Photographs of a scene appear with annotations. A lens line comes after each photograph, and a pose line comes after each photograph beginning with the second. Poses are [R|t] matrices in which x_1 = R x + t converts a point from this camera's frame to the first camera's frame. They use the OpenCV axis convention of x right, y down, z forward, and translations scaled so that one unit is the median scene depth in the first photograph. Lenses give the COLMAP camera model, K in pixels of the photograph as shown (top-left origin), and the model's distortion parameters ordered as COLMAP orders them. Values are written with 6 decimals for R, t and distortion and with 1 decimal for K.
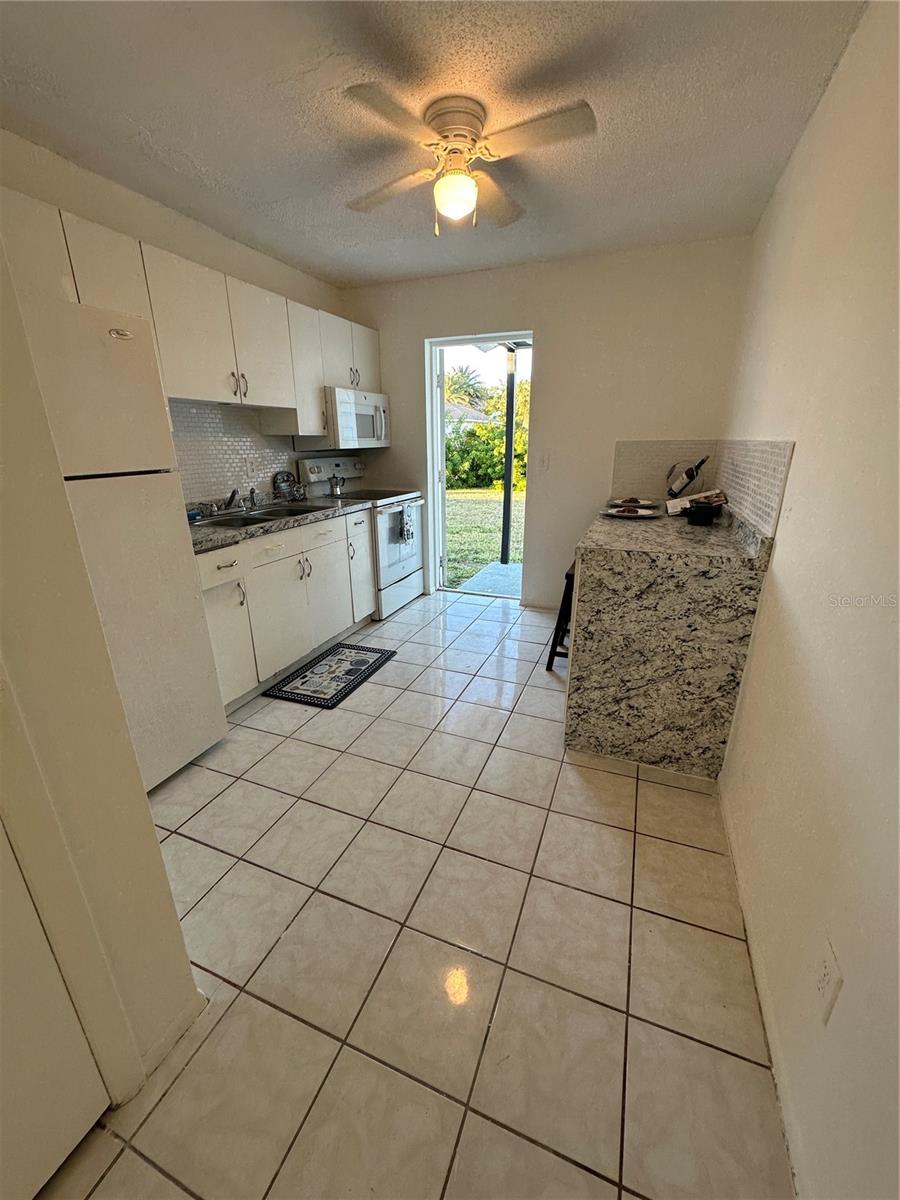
lens RADIAL K [[479.1, 0, 448.2], [0, 479.1, 602.4], [0, 0, 1]] dist [-0.006192, 0.001237]
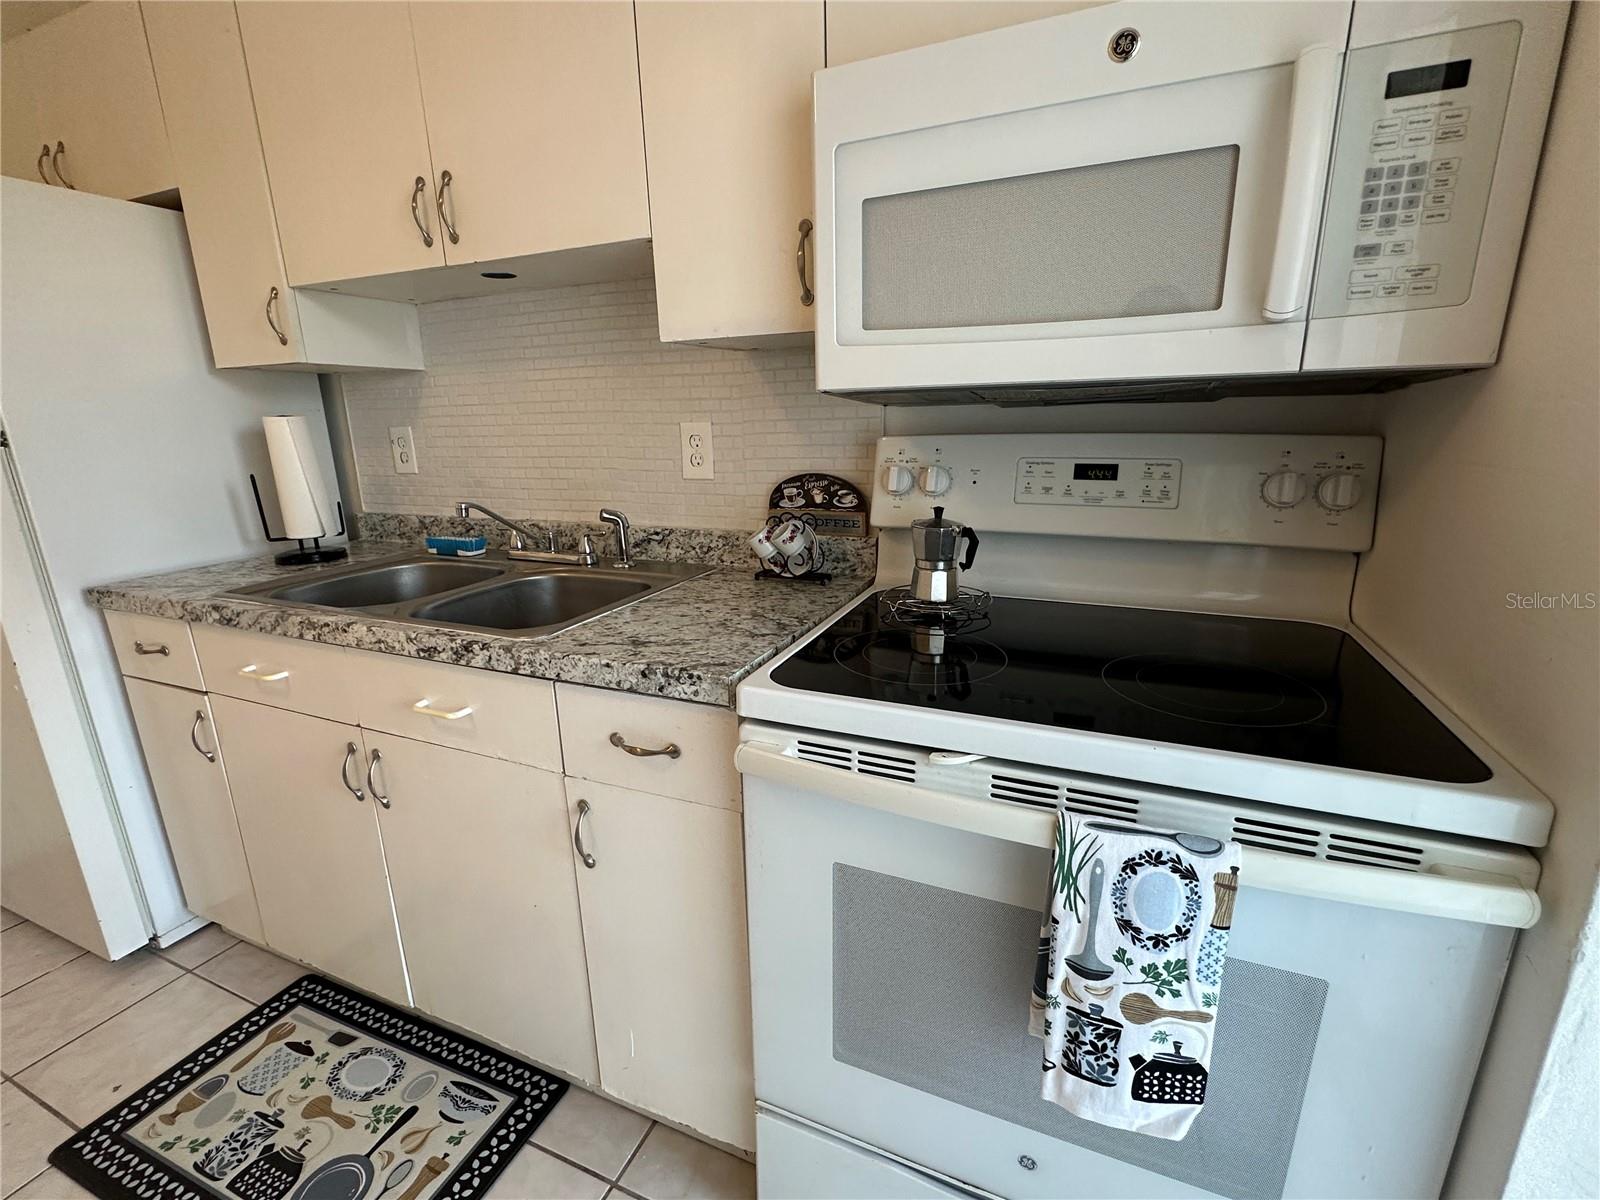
lens RADIAL K [[708.3, 0, 803.2], [0, 708.3, 602.8], [0, 0, 1]] dist [-0.008175, 0.001821]
pose [[-0.026283, 0.262573, -0.964554, 0.110468], [-0.301768, 0.917790, 0.258065, -0.392832], [0.953019, 0.297855, 0.055114, 1.257562]]
